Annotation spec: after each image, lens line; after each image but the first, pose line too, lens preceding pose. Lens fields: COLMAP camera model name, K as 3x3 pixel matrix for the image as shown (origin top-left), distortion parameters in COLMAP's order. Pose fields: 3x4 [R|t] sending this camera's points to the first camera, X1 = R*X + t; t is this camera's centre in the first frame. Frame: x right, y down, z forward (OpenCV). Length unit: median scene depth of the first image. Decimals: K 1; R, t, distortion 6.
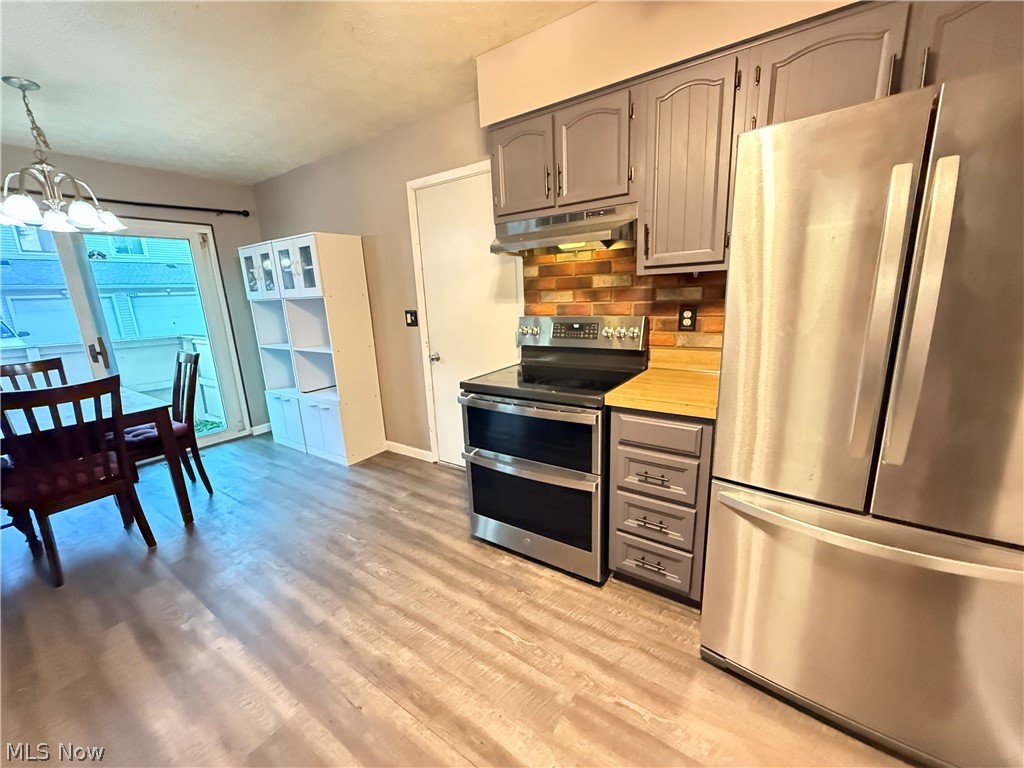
lens RADIAL K [[411.2, 0, 511.3], [0, 411.2, 385.2], [0, 0, 1]] dist [0.001454, -0.000165]
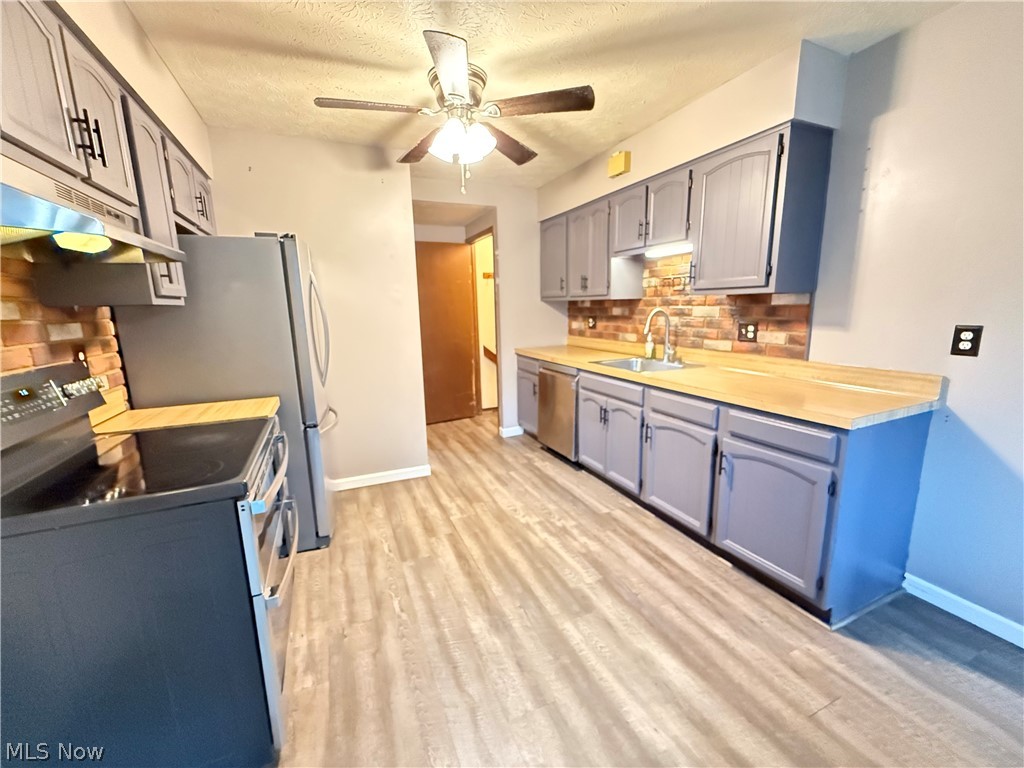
lens RADIAL K [[411.2, 0, 511.3], [0, 411.2, 385.2], [0, 0, 1]] dist [0.001454, -0.000165]
pose [[-0.848808, -0.036451, 0.527444, -0.690113], [0.177651, 0.919952, 0.349468, -0.244336], [-0.497962, 0.390332, -0.774387, 1.192485]]
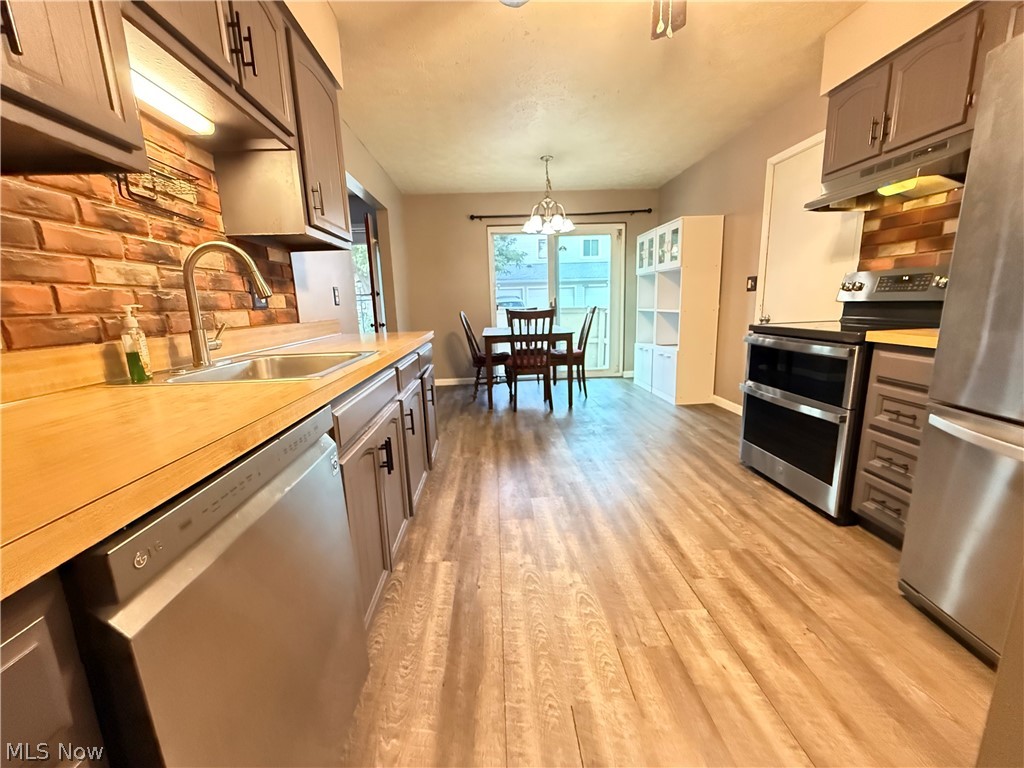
lens RADIAL K [[411.2, 0, 511.3], [0, 411.2, 385.2], [0, 0, 1]] dist [0.001454, -0.000165]
pose [[0.609926, 0.179991, -0.771747, 0.411246], [-0.171210, 0.980794, 0.093435, 0.174078], [0.773742, 0.075142, 0.629028, -0.281628]]
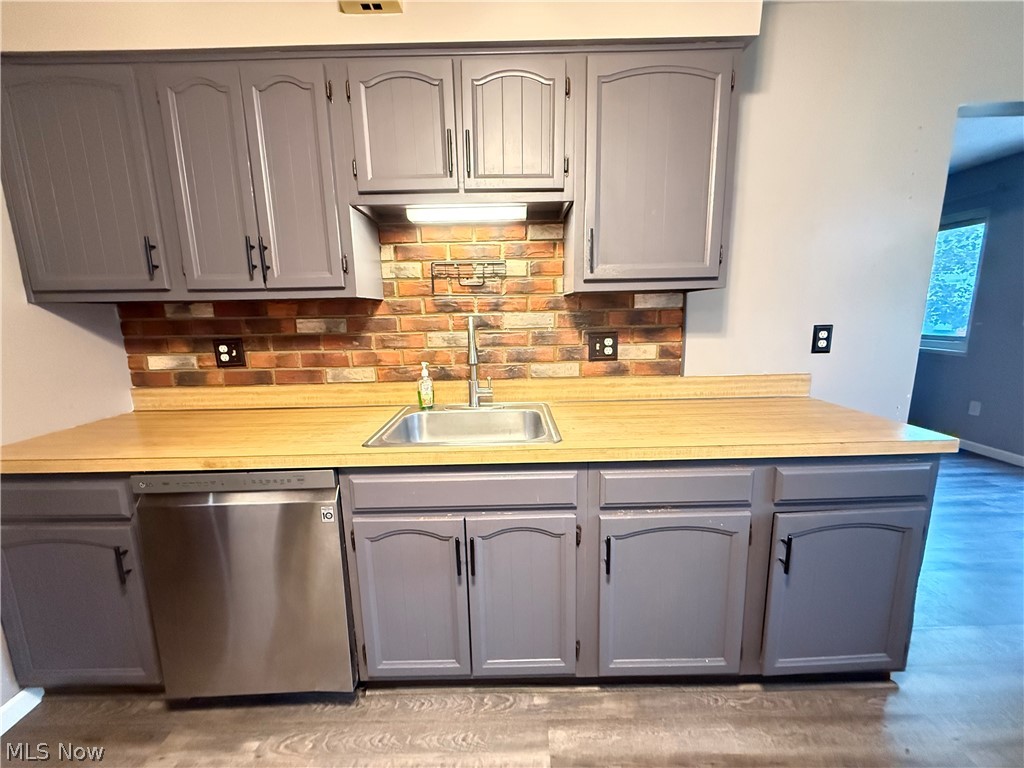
lens RADIAL K [[411.2, 0, 511.3], [0, 411.2, 385.2], [0, 0, 1]] dist [0.001454, -0.000165]
pose [[-0.821121, 0.161958, -0.547294, 0.011823], [-0.068153, 0.924212, 0.375749, -0.077998], [0.566671, 0.345835, -0.747852, 0.407484]]
